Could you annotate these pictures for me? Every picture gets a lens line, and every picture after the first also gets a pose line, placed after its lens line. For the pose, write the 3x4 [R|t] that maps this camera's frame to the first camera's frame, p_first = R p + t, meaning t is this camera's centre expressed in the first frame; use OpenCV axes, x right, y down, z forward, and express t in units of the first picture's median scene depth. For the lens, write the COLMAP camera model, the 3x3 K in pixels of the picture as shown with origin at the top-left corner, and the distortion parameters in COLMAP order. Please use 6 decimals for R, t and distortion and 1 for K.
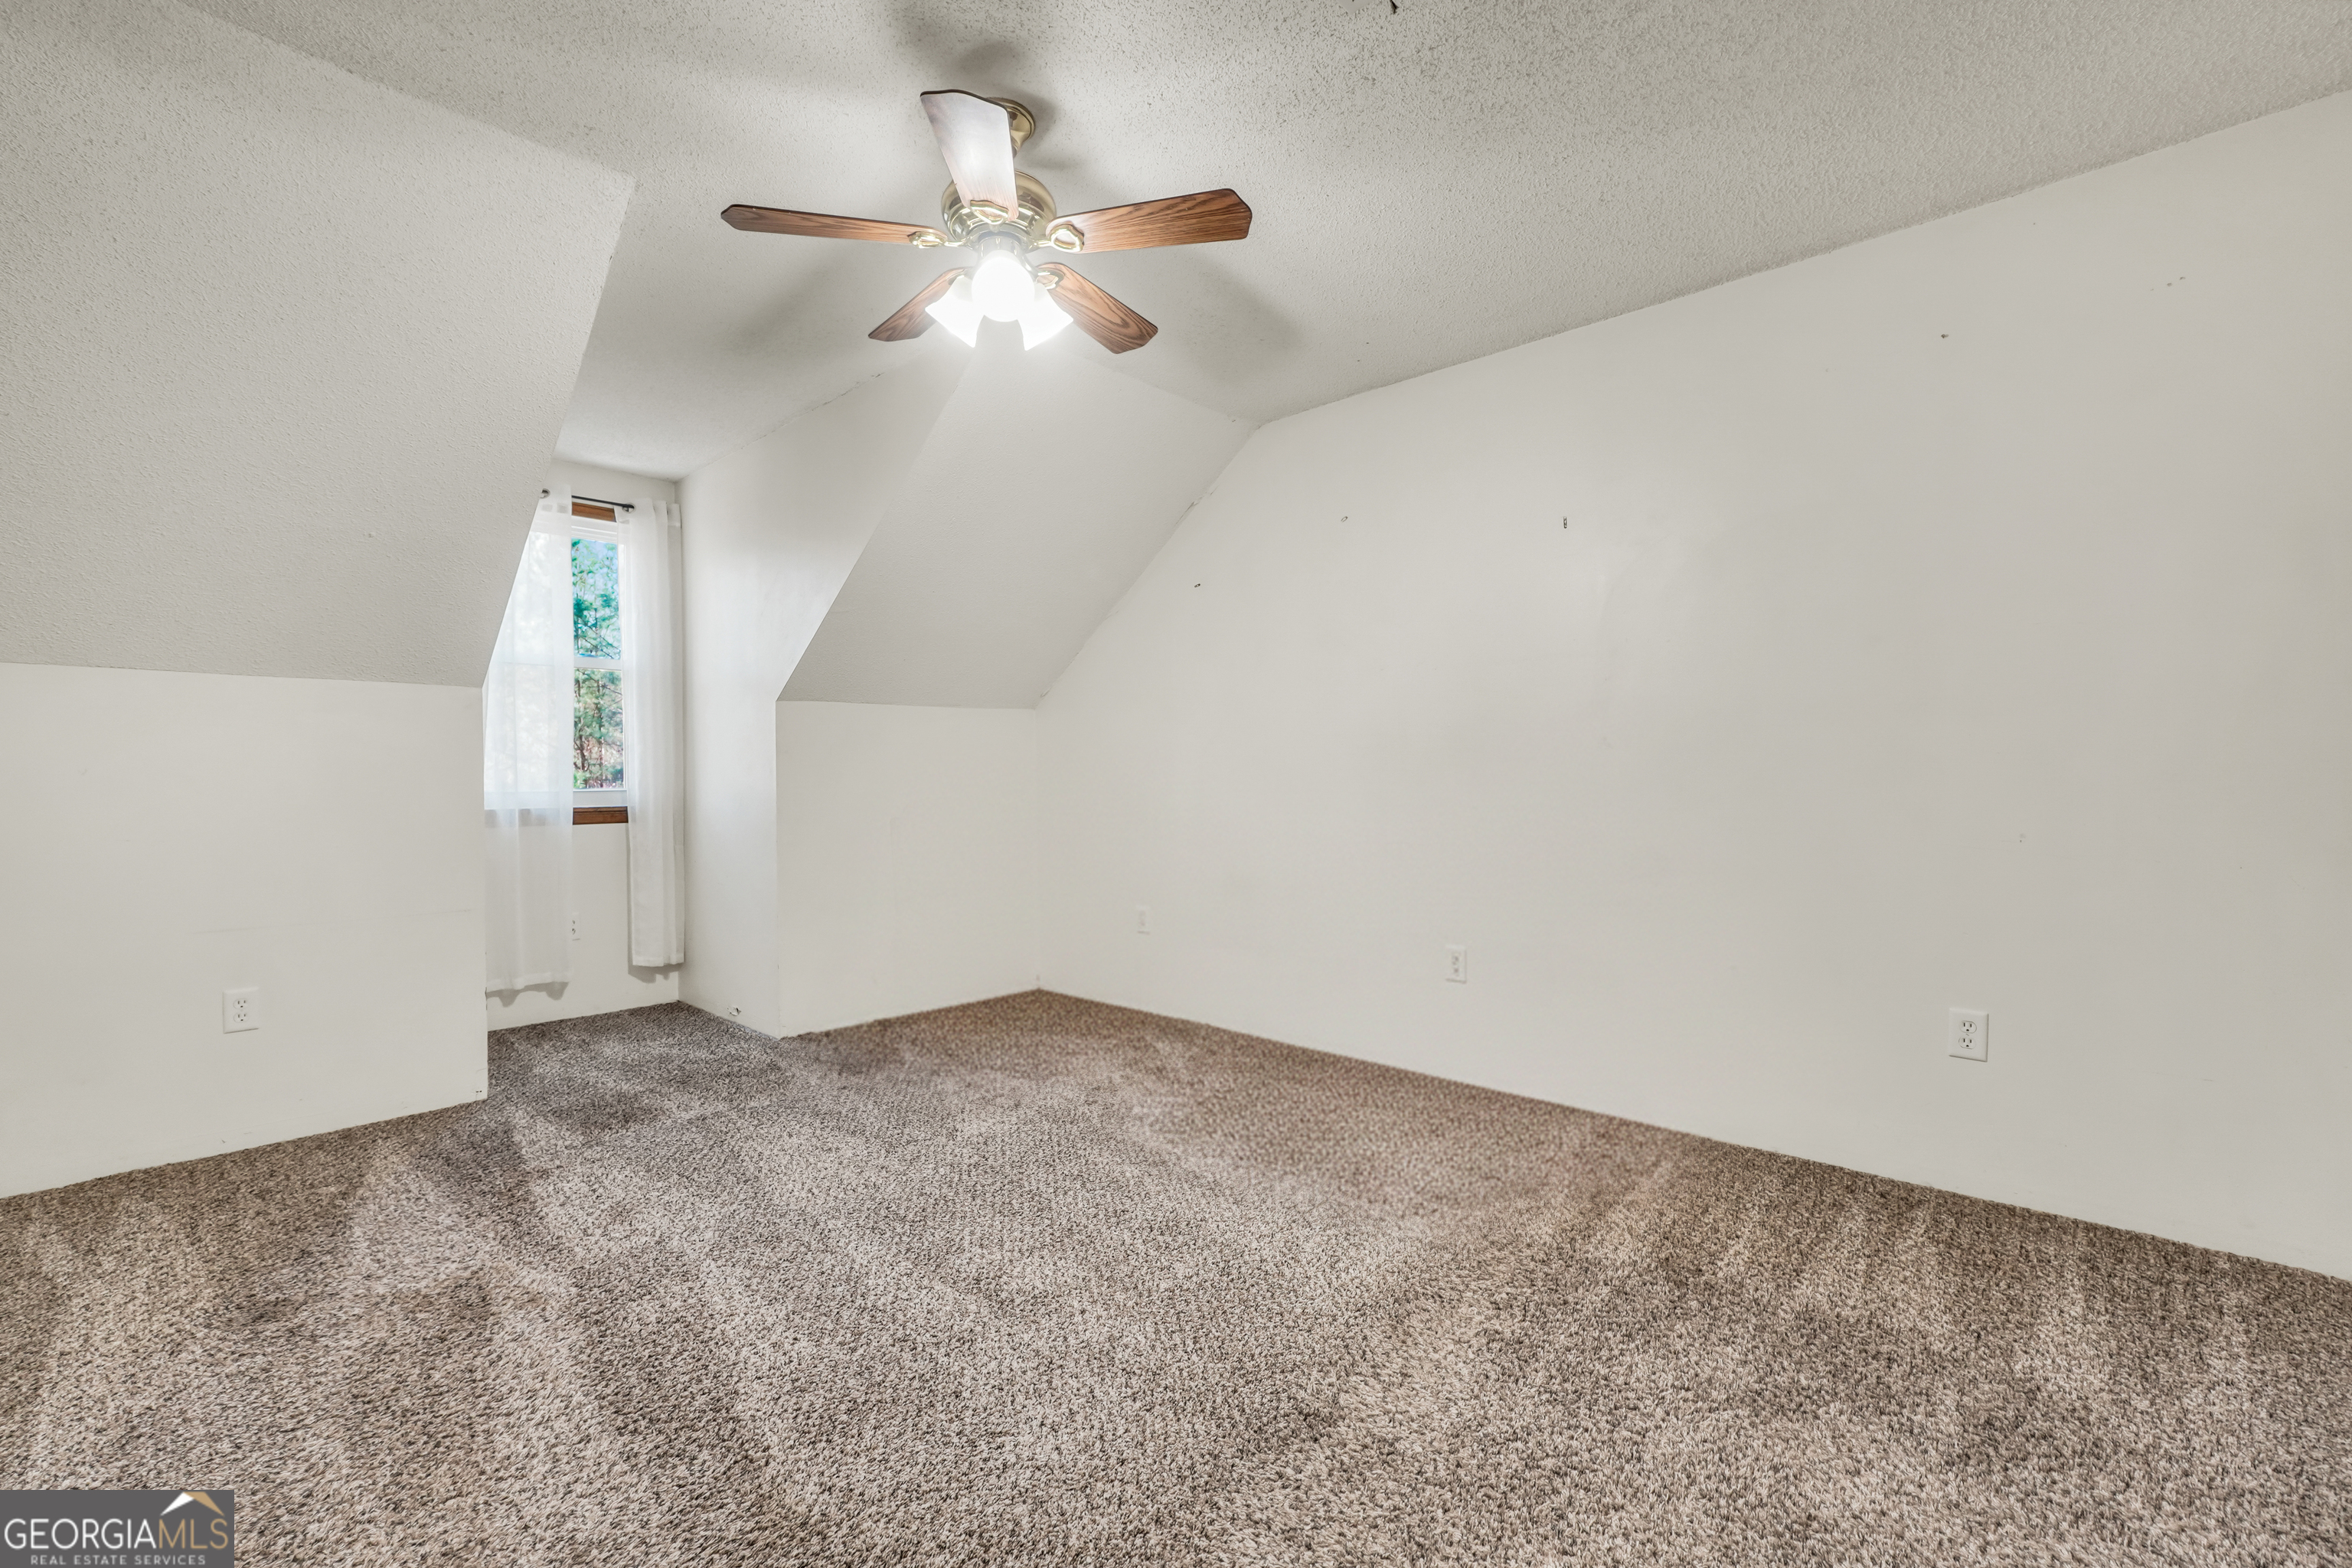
lens RADIAL K [[993.1, 0, 1163.5], [0, 993.1, 784.1], [0, 0, 1]] dist [-0.021665, 0.008274]
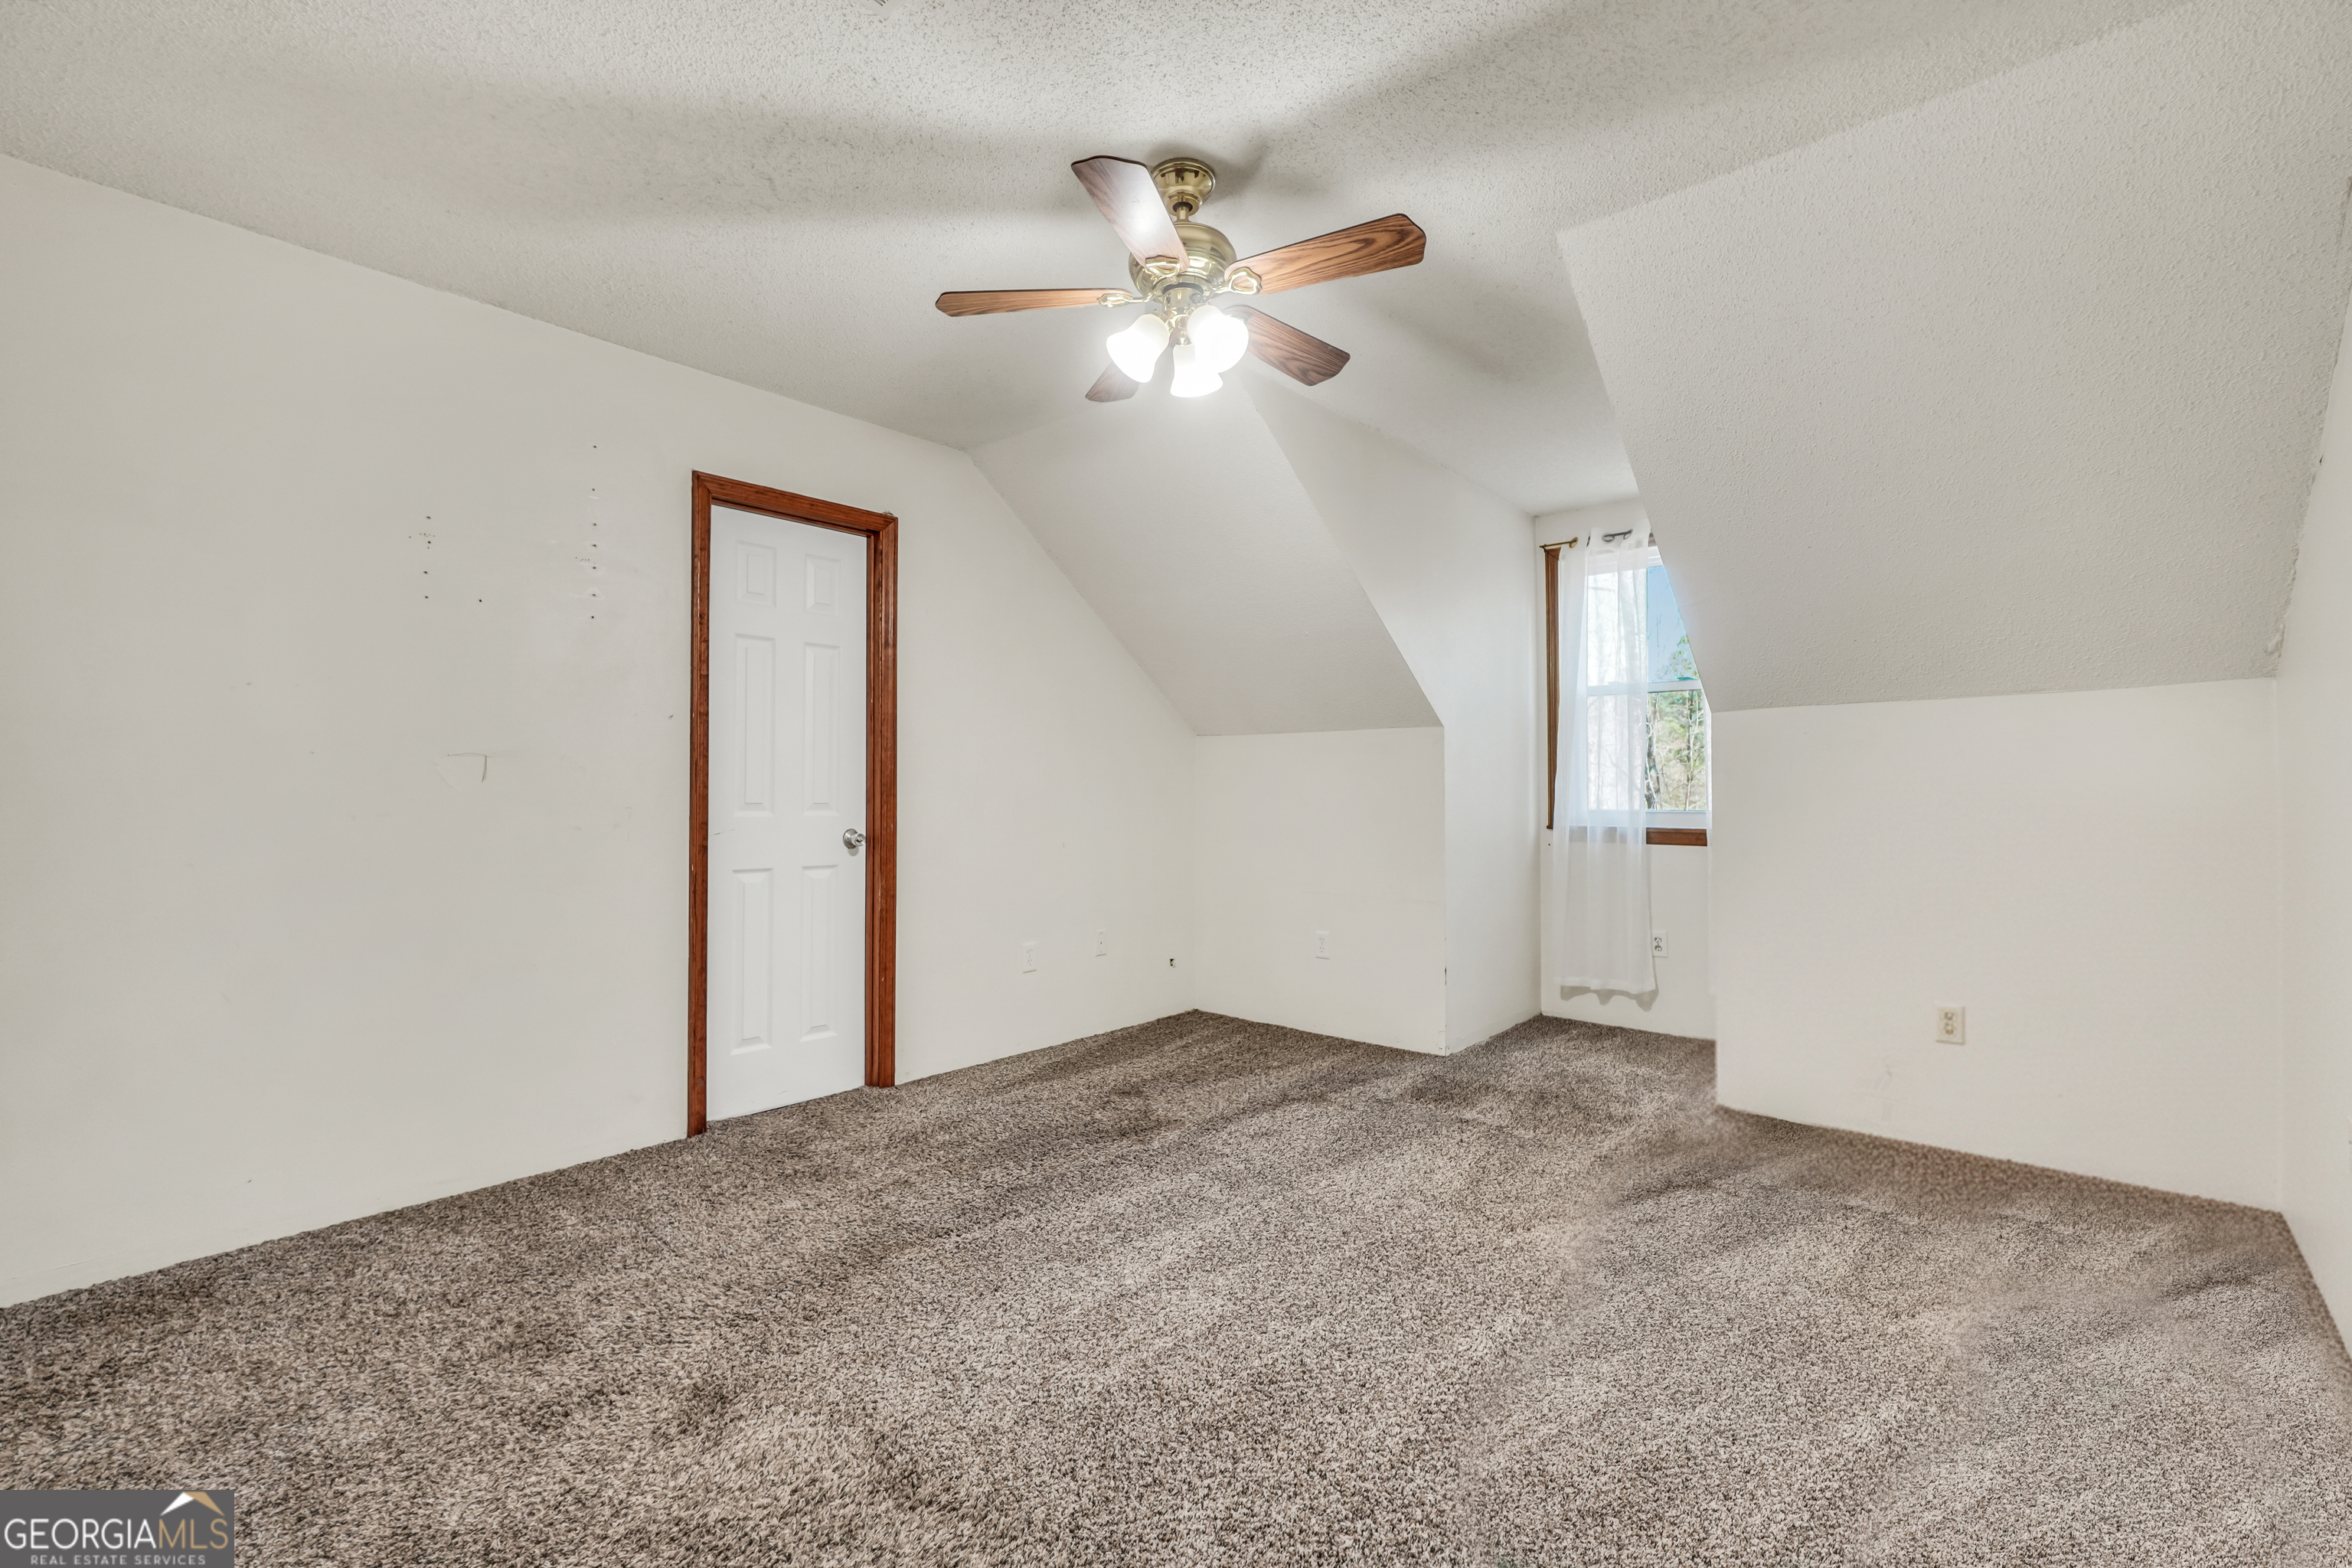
lens RADIAL K [[993.1, 0, 1163.5], [0, 993.1, 784.1], [0, 0, 1]] dist [-0.021665, 0.008274]
pose [[0.052452, -0.004556, -0.998613, 0.419046], [-0.011844, 0.999916, -0.005184, -0.010420], [0.998553, 0.012099, 0.052394, 0.442658]]
